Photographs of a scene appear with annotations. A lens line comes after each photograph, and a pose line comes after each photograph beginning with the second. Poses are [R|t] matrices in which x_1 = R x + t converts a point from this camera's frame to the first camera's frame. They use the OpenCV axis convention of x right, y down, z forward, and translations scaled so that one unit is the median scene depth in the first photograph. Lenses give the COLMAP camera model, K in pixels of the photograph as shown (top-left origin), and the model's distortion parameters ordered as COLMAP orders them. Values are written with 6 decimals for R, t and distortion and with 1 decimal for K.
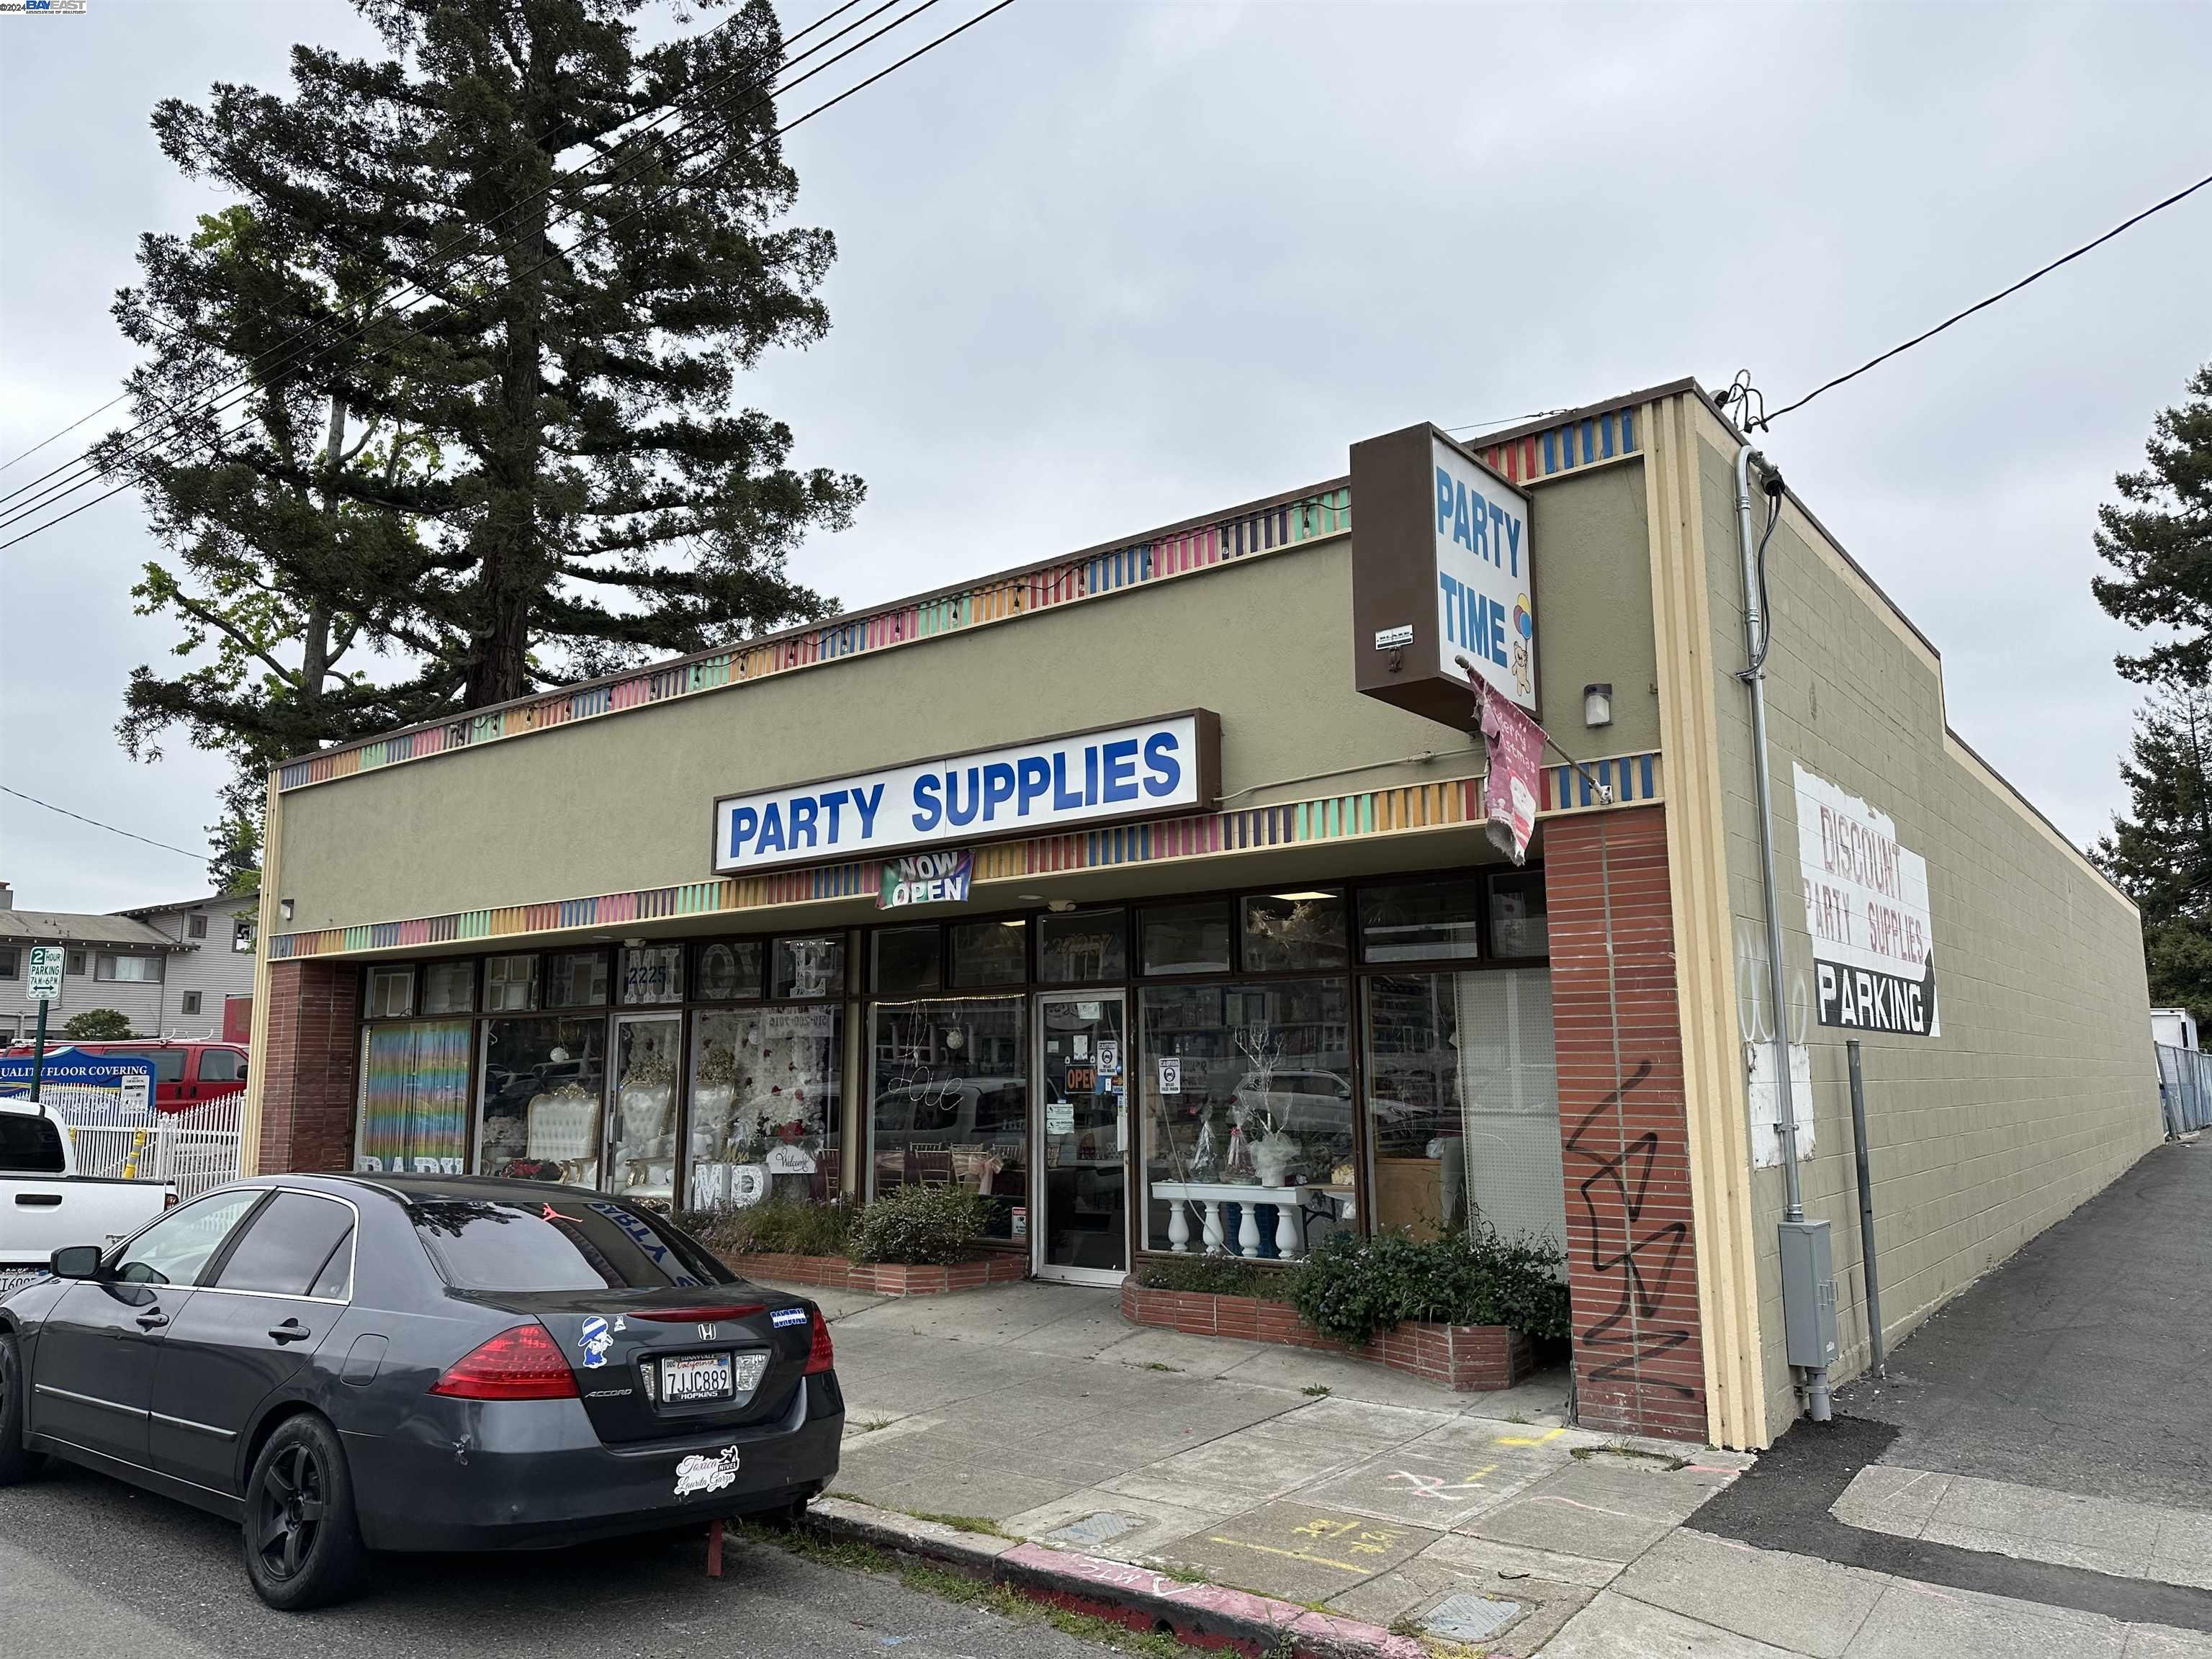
lens RADIAL K [[1535.8, 0, 1114.3], [0, 1535.8, 846.0], [0, 0, 1]] dist [0.115918, -0.156113]
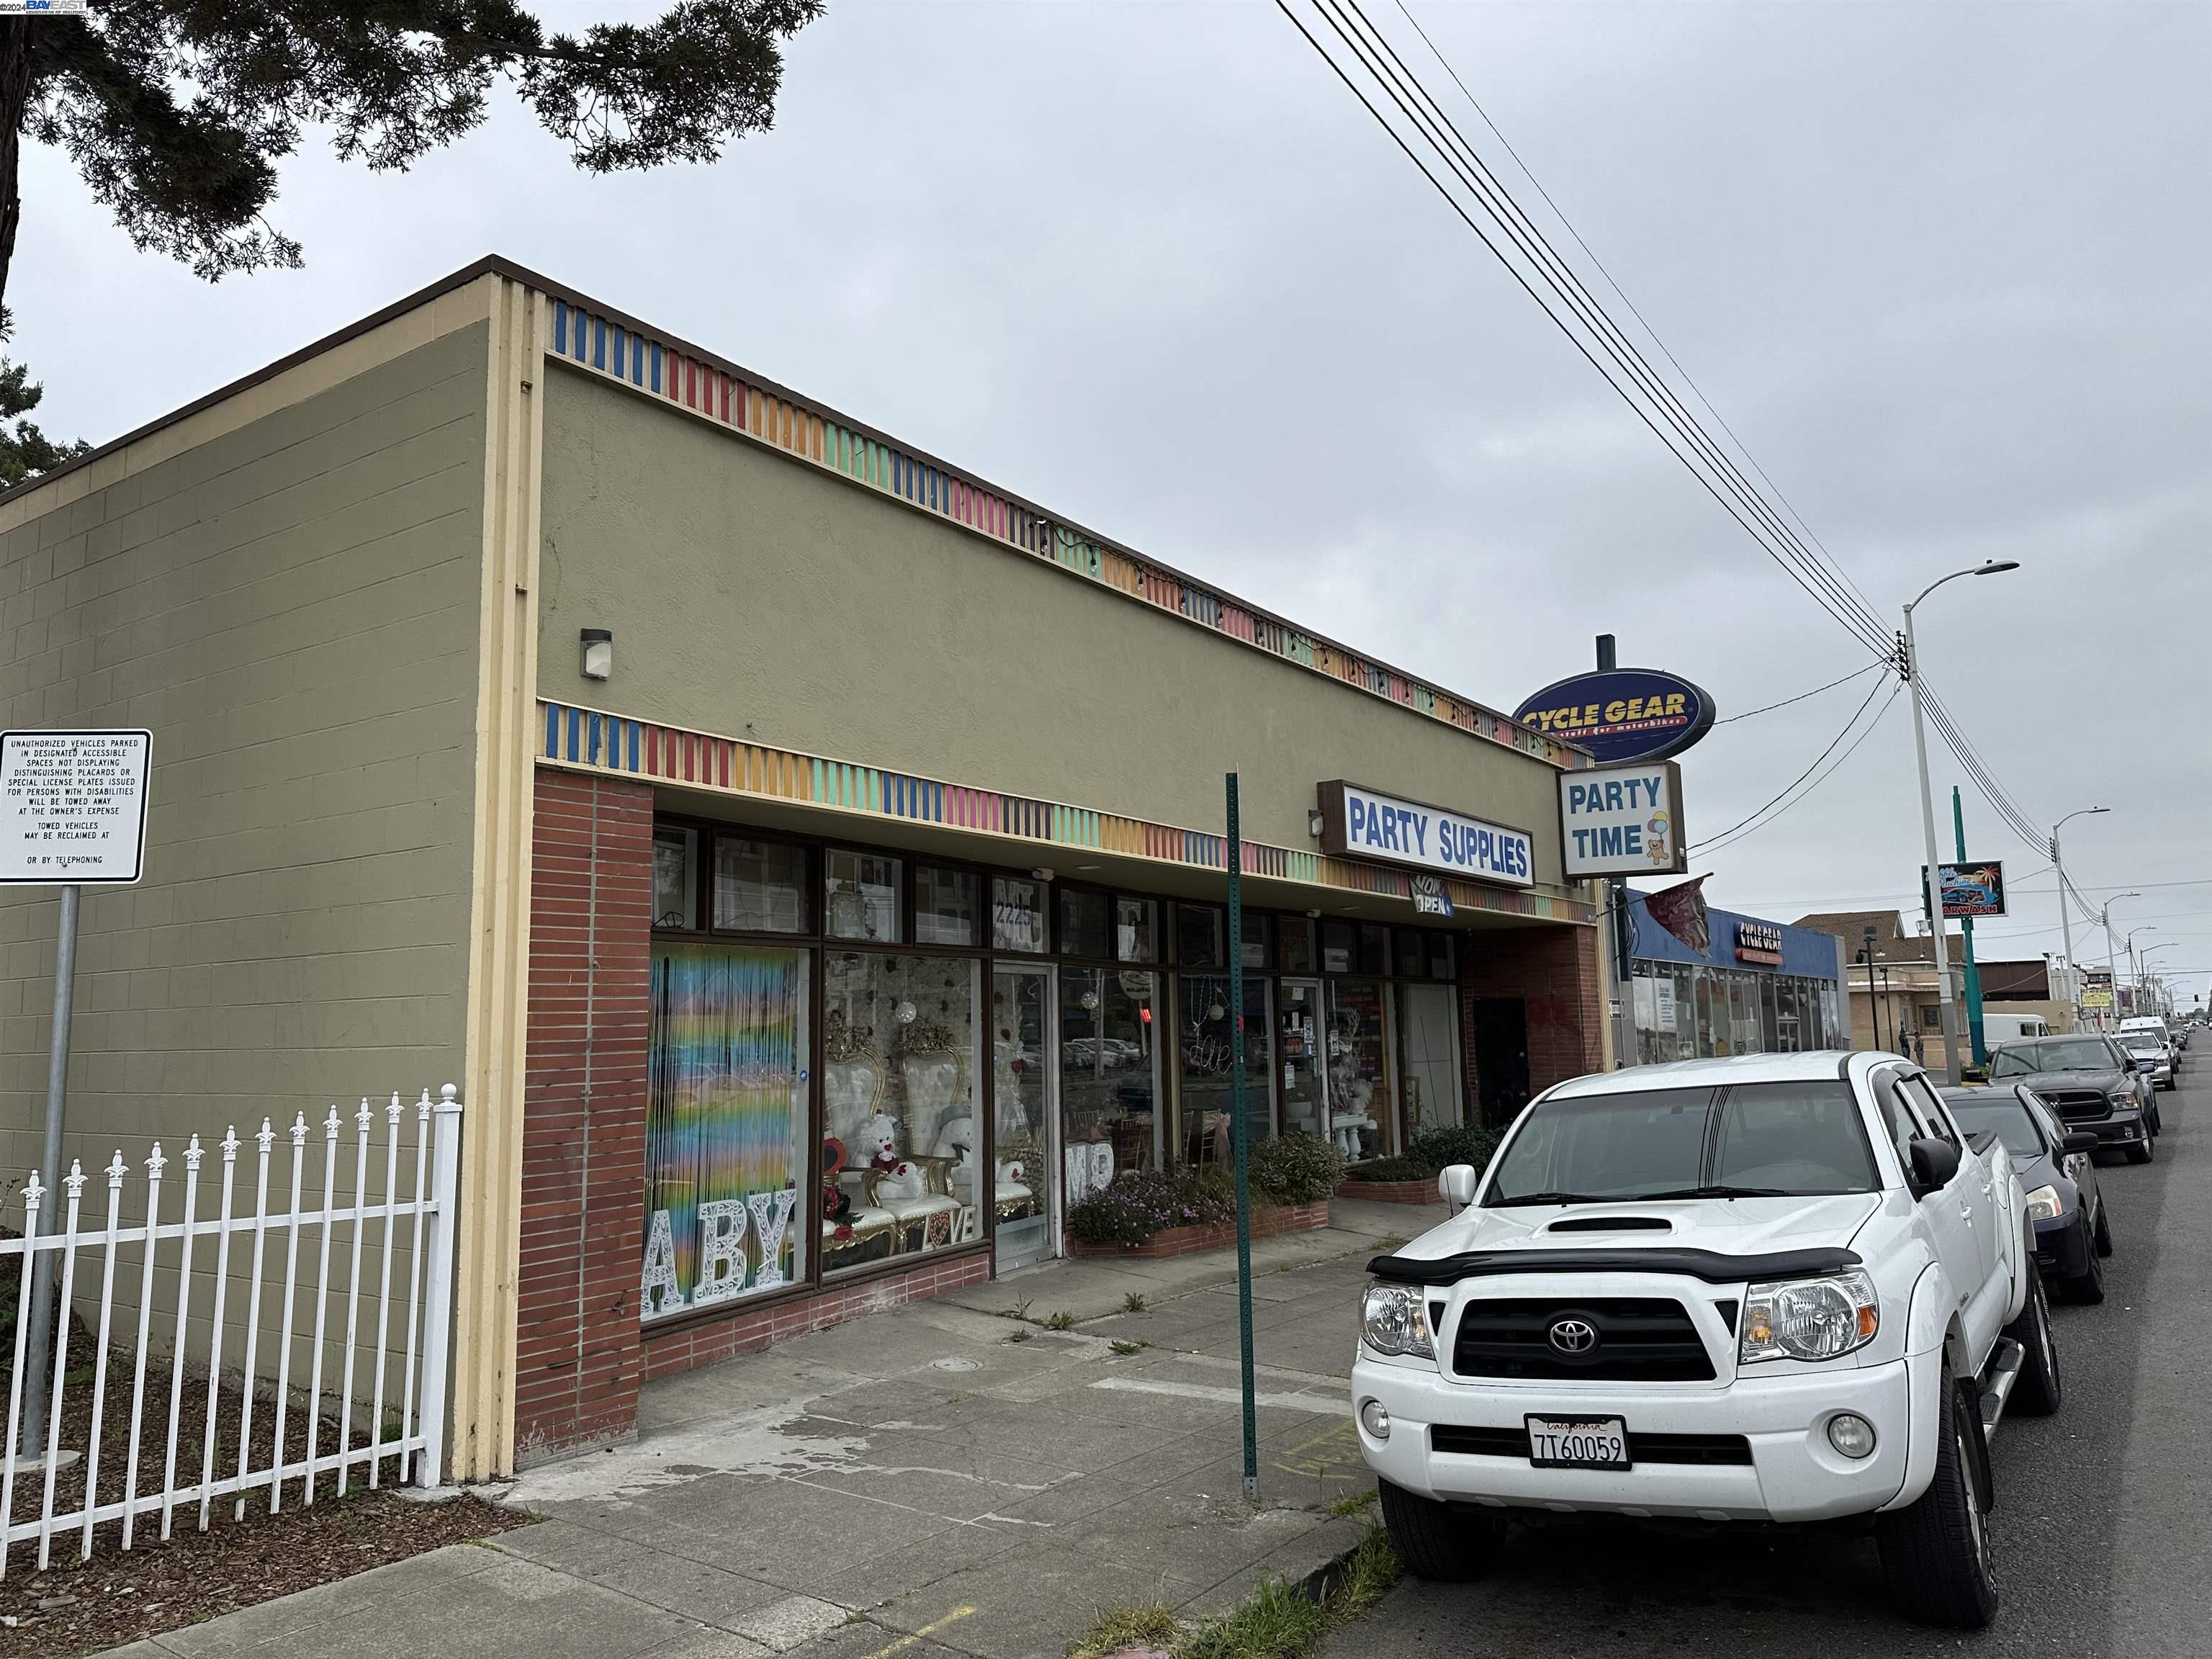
lens RADIAL K [[1533.8, 0, 1093.4], [0, 1533.8, 825.8], [0, 0, 1]] dist [0.141612, -0.213176]
pose [[-0.043515, 0.142328, 0.988863, -1.434845], [-0.134032, 0.980020, -0.146954, 0.197589], [-0.990021, -0.138934, -0.023569, 1.321633]]
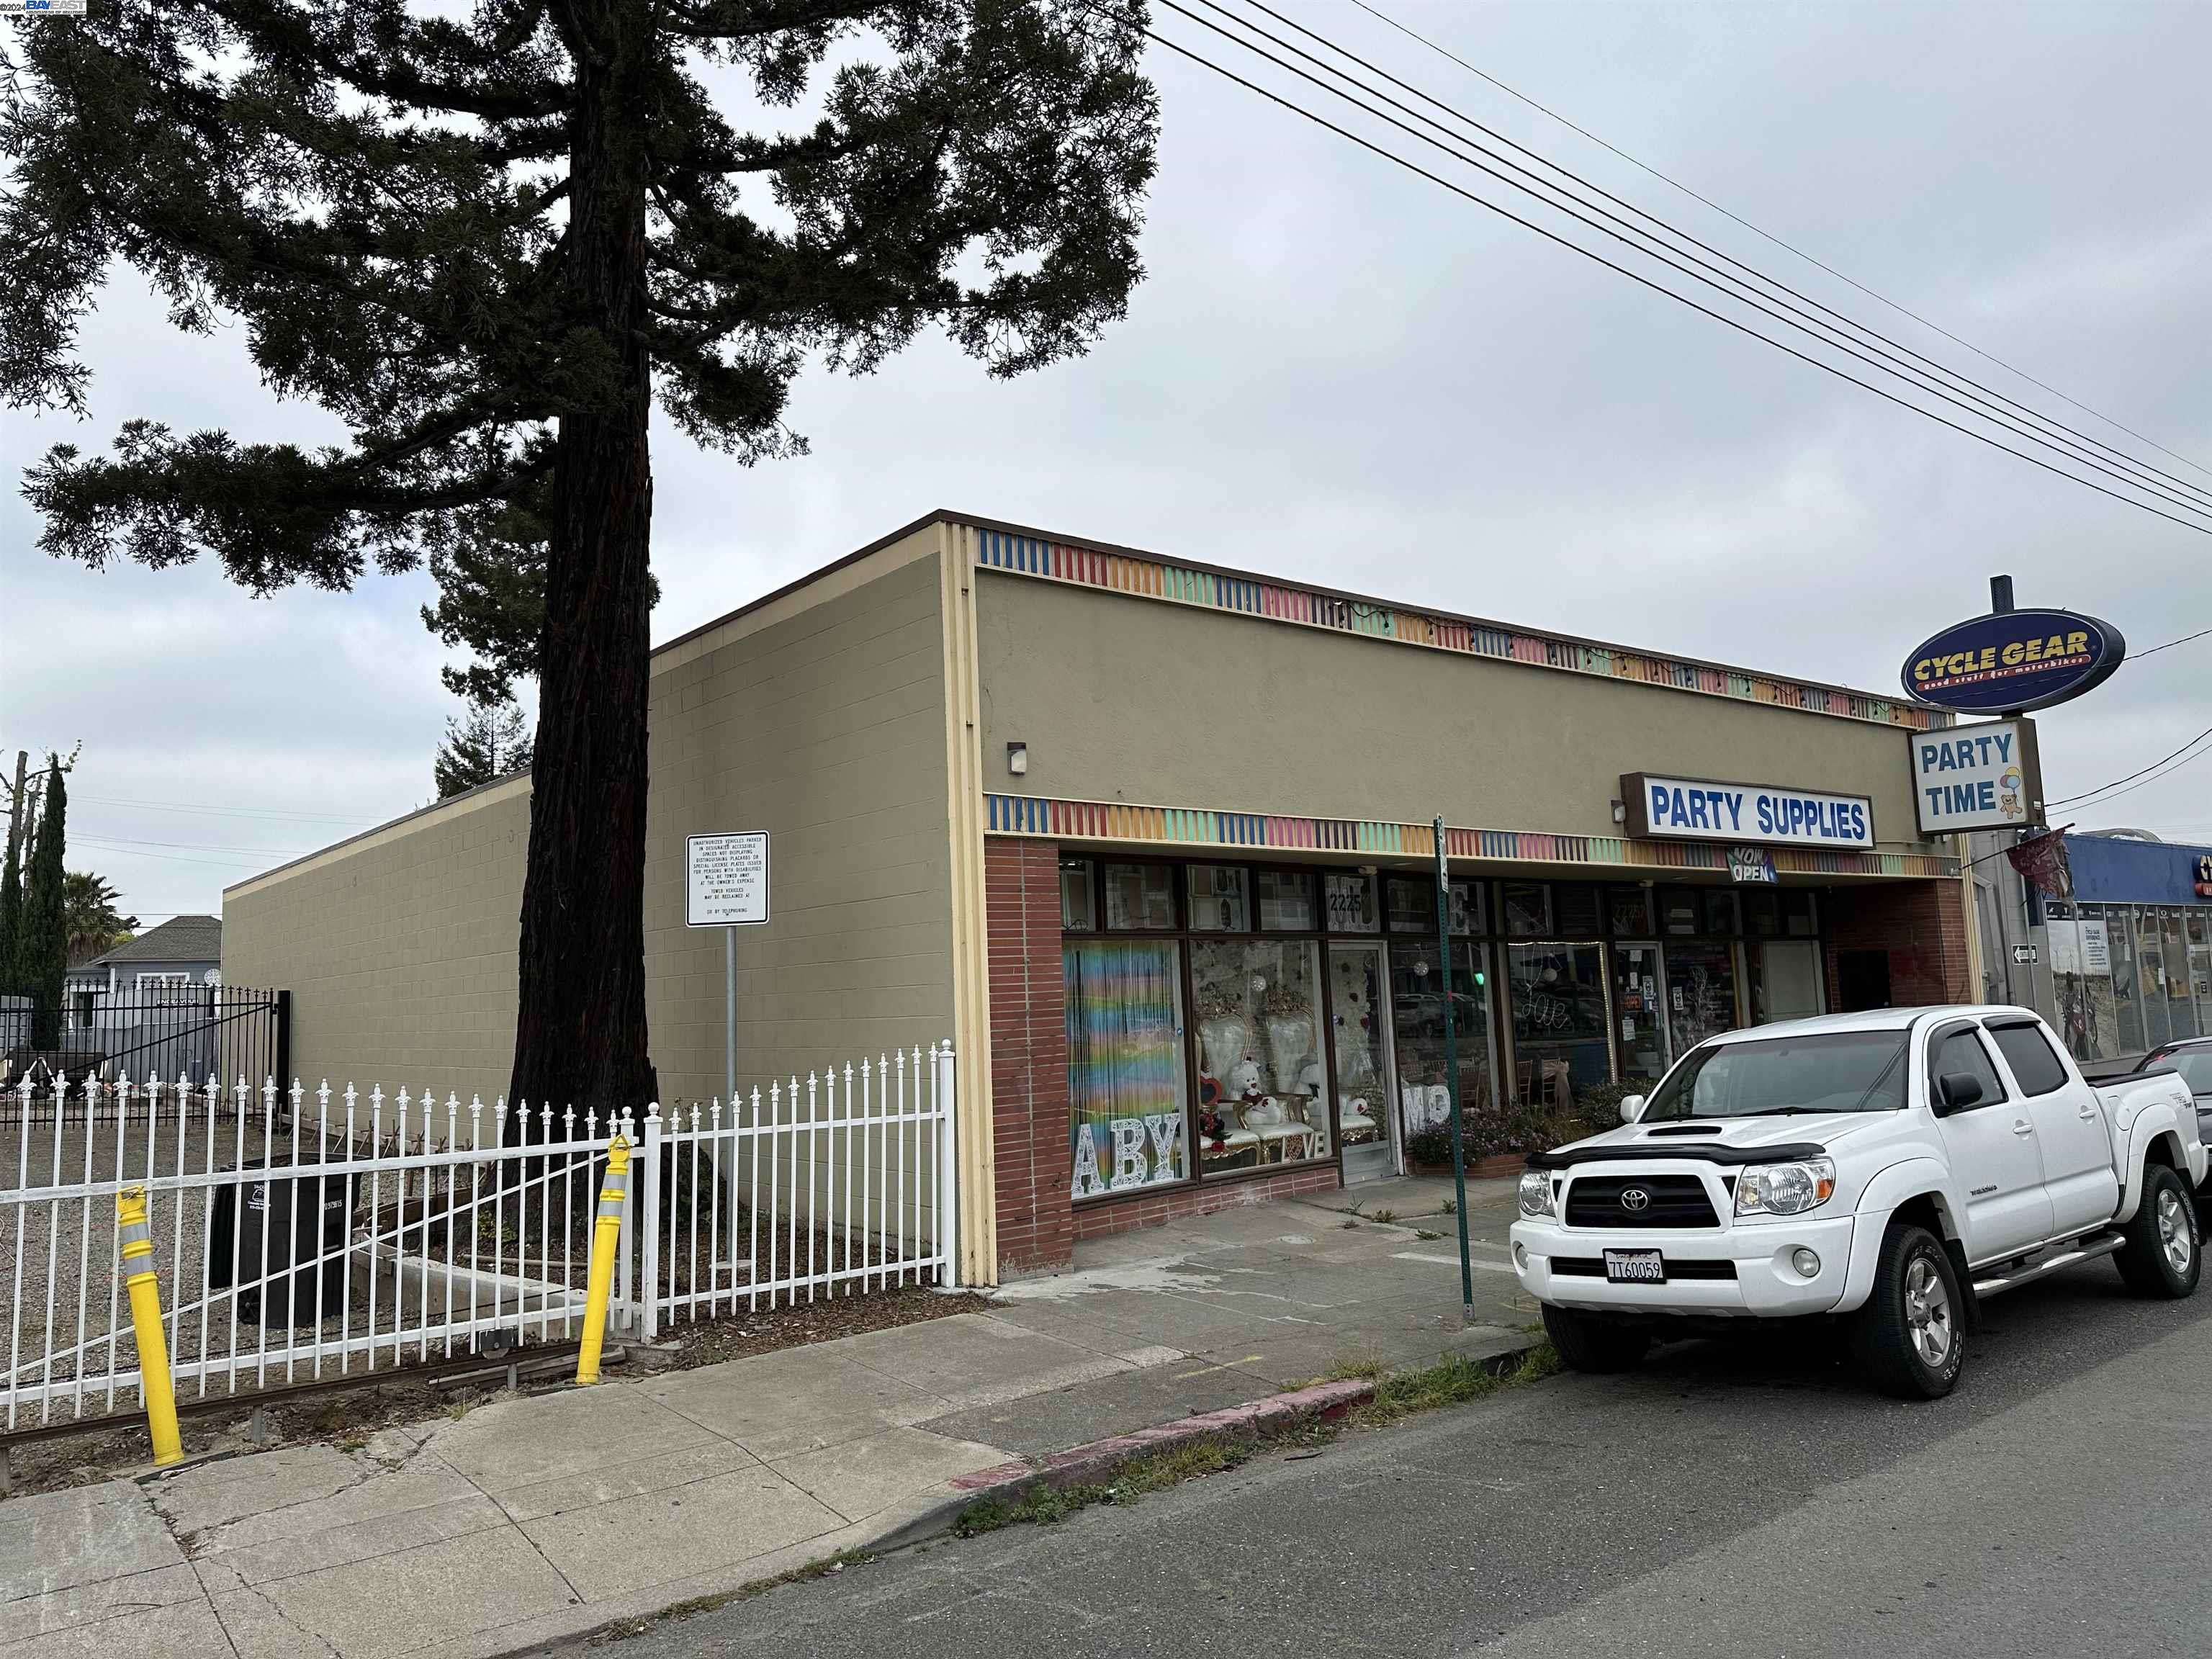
lens RADIAL K [[1515.1, 0, 1101.2], [0, 1515.1, 817.6], [0, 0, 1]] dist [0.200960, -0.365138]
pose [[0.240241, 0.111981, 0.964233, -1.707186], [-0.111964, 0.989891, -0.087065, 0.176076], [-0.964235, -0.087042, 0.250350, 1.225756]]
